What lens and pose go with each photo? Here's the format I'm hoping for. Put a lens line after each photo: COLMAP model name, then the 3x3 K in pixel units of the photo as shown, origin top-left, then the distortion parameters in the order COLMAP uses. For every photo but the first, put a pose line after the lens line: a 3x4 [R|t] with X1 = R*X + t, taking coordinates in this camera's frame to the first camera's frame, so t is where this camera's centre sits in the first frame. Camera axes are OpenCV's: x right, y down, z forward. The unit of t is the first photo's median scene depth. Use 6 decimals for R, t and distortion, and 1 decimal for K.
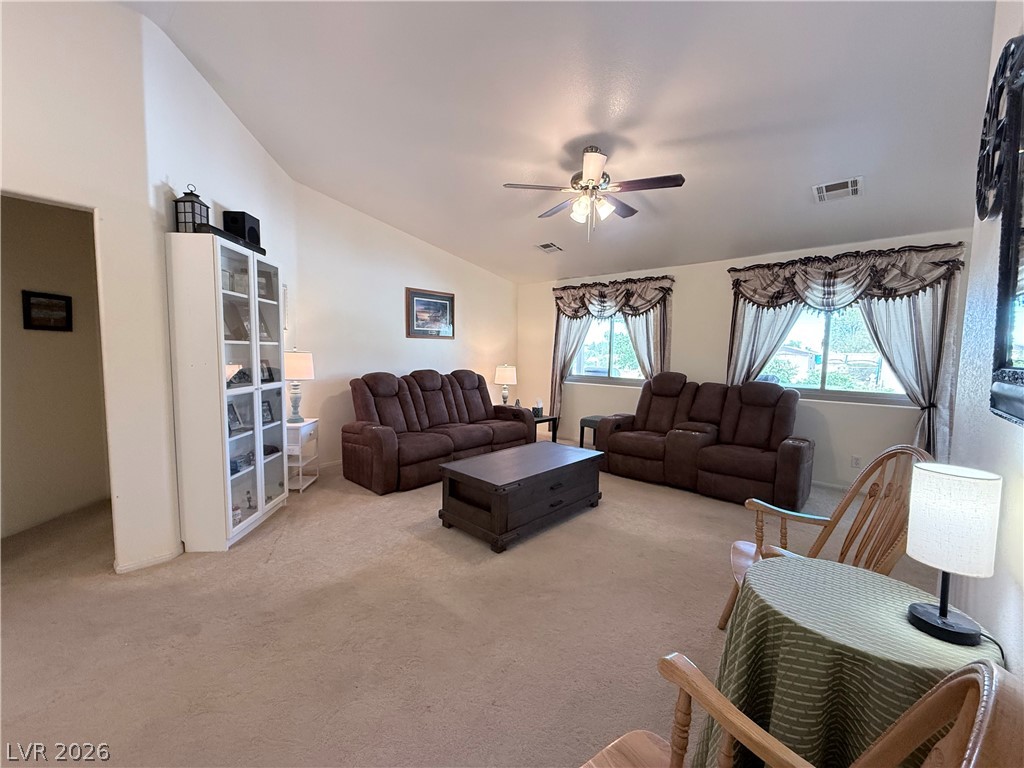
lens RADIAL K [[406.9, 0, 513.5], [0, 406.9, 382.1], [0, 0, 1]] dist [-0.000746, 0.000060]
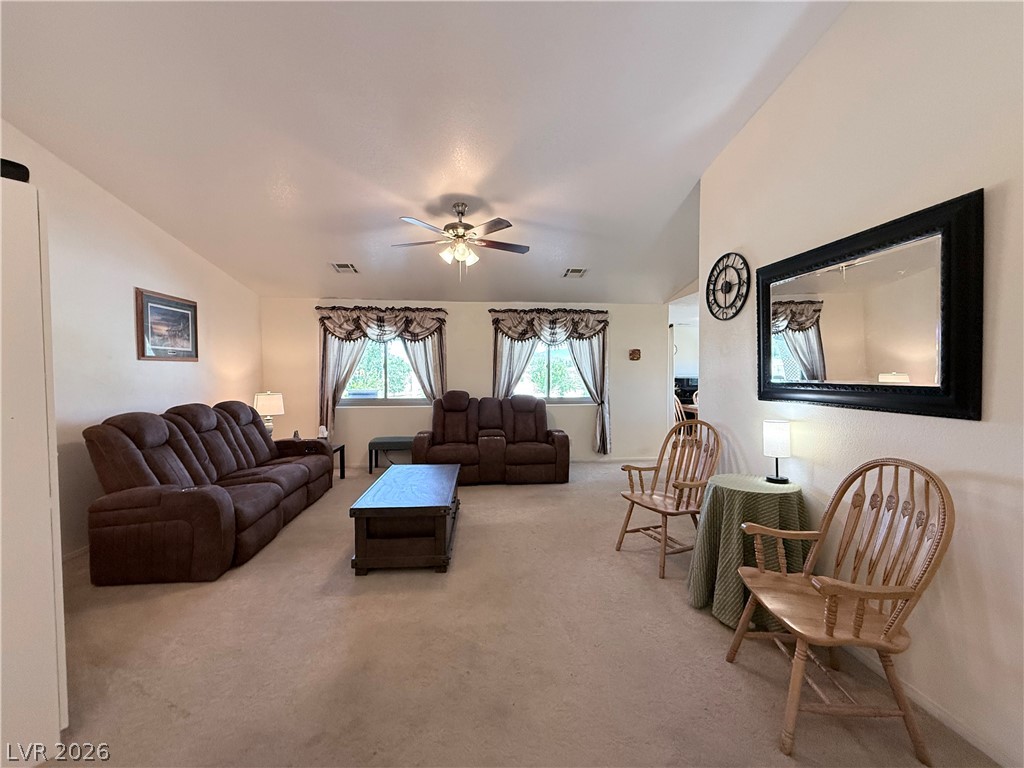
lens RADIAL K [[406.9, 0, 513.5], [0, 406.9, 380.7], [0, 0, 1]] dist [-0.000746, 0.000060]
pose [[0.672800, -0.031161, 0.739168, -0.382869], [0.067152, 0.997561, -0.019069, -0.020378], [-0.736771, 0.062466, 0.673251, 0.081070]]
